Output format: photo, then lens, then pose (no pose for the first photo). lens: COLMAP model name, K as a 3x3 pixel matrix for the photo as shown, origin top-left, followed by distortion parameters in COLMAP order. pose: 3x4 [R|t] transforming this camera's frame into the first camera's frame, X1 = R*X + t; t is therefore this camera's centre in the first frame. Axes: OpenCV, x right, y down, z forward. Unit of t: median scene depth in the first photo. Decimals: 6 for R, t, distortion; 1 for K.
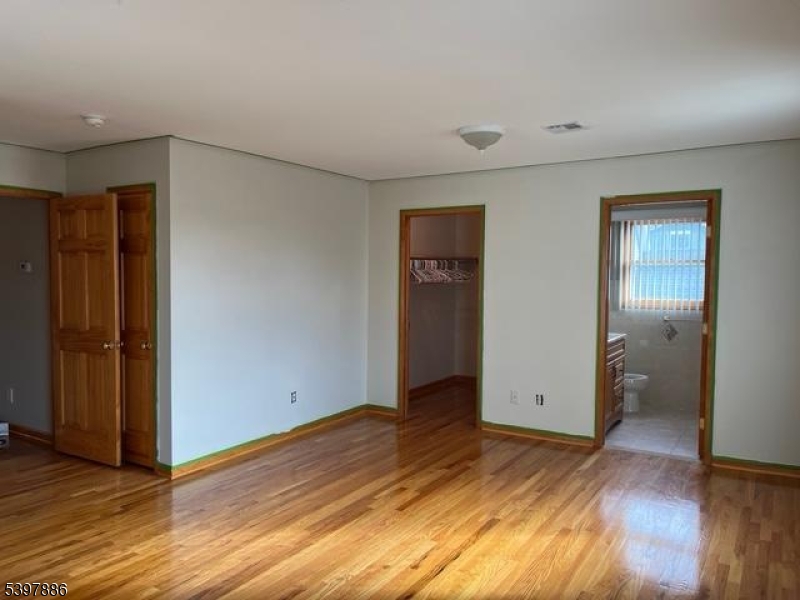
lens RADIAL K [[610.9, 0, 401.8], [0, 610.9, 300.6], [0, 0, 1]] dist [-0.000779, -0.005357]
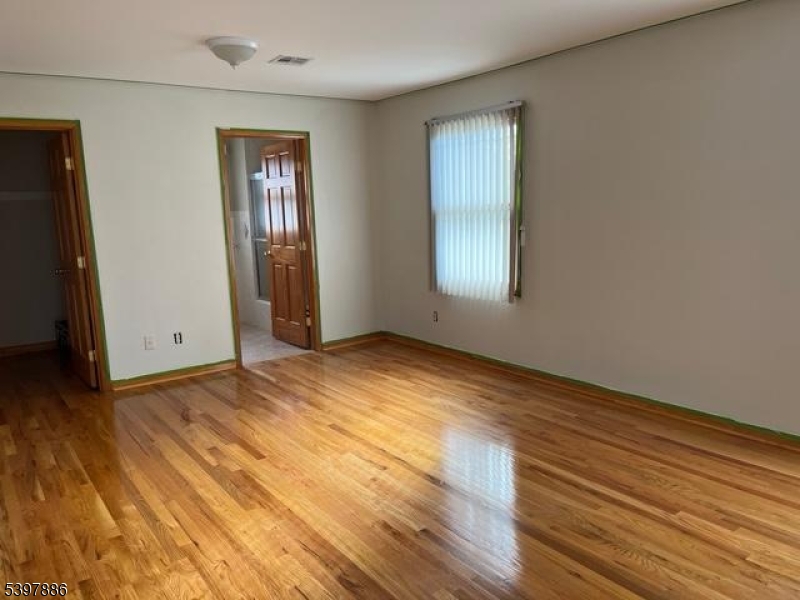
lens RADIAL K [[610.9, 0, 401.8], [0, 610.9, 300.6], [0, 0, 1]] dist [-0.000779, -0.005357]
pose [[0.366523, -0.167346, 0.915236, -0.703382], [0.081613, 0.985683, 0.147543, -0.012336], [-0.926823, 0.020617, 0.374933, 0.428771]]
